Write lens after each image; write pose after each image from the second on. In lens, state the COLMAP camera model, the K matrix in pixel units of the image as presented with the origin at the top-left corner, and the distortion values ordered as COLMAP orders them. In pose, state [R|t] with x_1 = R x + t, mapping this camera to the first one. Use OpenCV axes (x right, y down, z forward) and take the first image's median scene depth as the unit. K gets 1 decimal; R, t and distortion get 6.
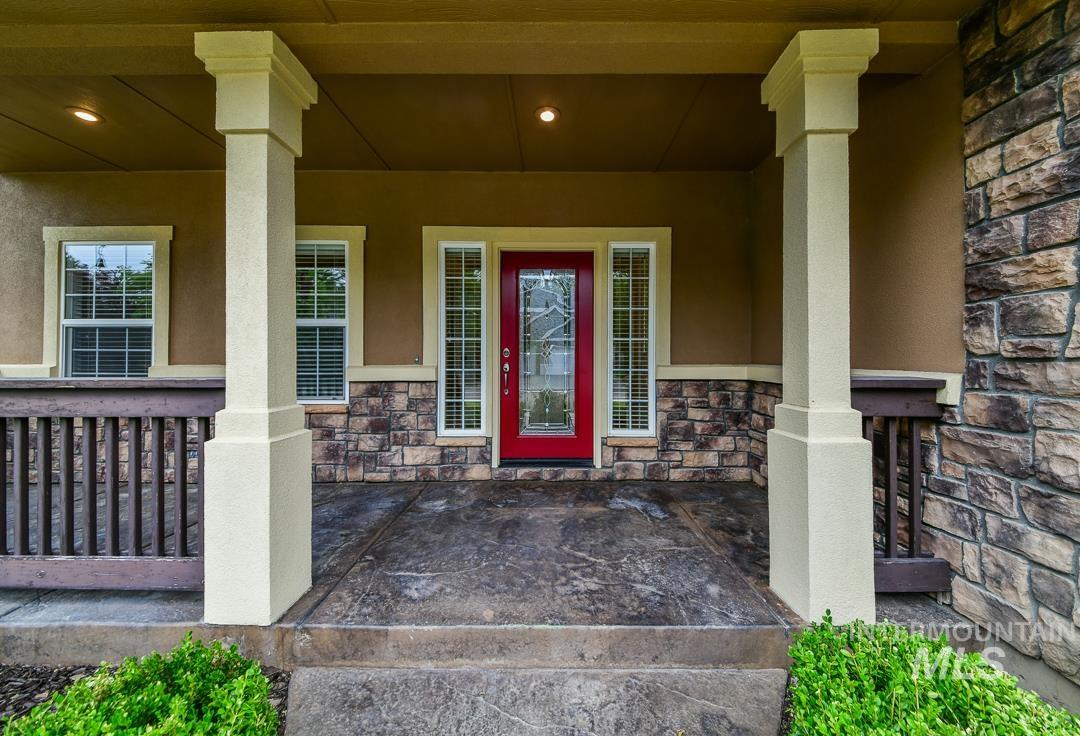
lens RADIAL K [[360.3, 0, 540.5], [0, 360.3, 351.7], [0, 0, 1]] dist [0.000050, -0.000015]
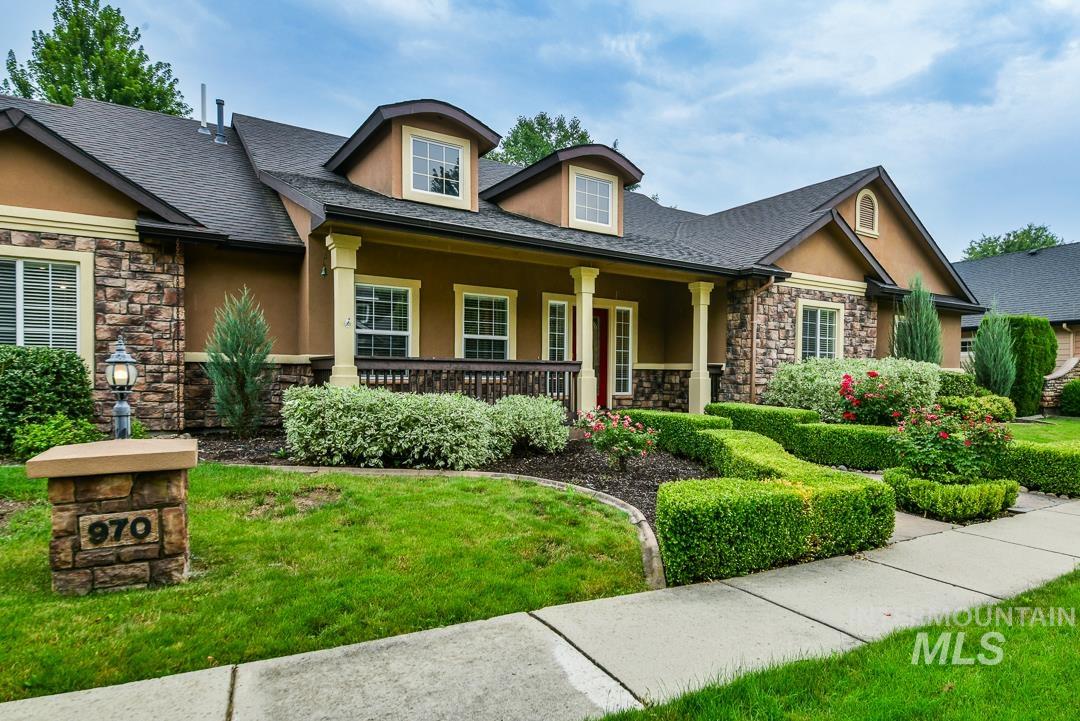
lens RADIAL K [[576.9, 0, 540.0], [0, 576.9, 360.5], [0, 0, 1]] dist [0.030508, -0.000147]
pose [[0.849399, 0.019696, 0.527384, -2.087765], [-0.020304, 0.999783, -0.004637, 0.050966], [-0.527361, -0.006769, 0.849614, -1.773159]]
